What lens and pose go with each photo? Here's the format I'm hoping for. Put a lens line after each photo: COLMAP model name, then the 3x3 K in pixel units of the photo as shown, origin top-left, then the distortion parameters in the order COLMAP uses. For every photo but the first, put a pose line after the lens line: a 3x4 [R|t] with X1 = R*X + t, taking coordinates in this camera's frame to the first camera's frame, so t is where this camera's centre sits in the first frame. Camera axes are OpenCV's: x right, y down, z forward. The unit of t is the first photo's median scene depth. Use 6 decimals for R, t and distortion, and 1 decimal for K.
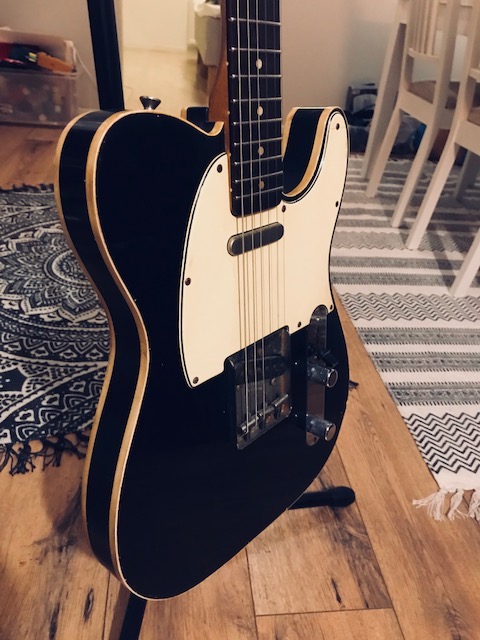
lens RADIAL K [[529.4, 0, 240.0], [0, 529.4, 320.0], [0, 0, 1]] dist [-0.000536, 0.002064]
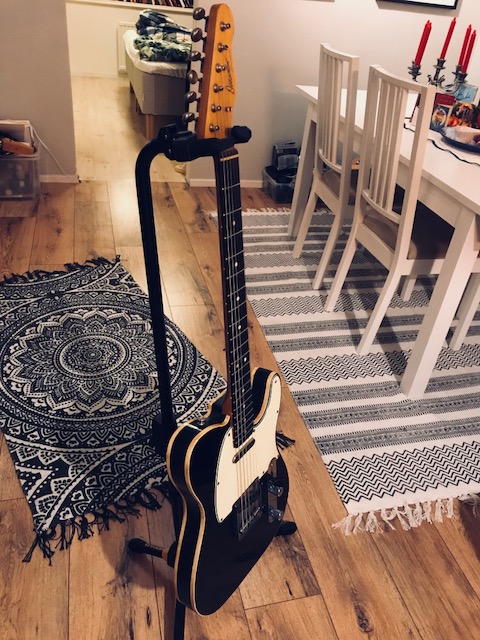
lens RADIAL K [[529.0, 0, 240.0], [0, 529.0, 320.0], [0, 0, 1]] dist [-0.000786, 0.005829]
pose [[0.990729, -0.071392, 0.115580, -0.078414], [0.066061, 0.996596, 0.049316, -0.315289], [-0.118707, -0.041223, 0.992073, -0.453225]]
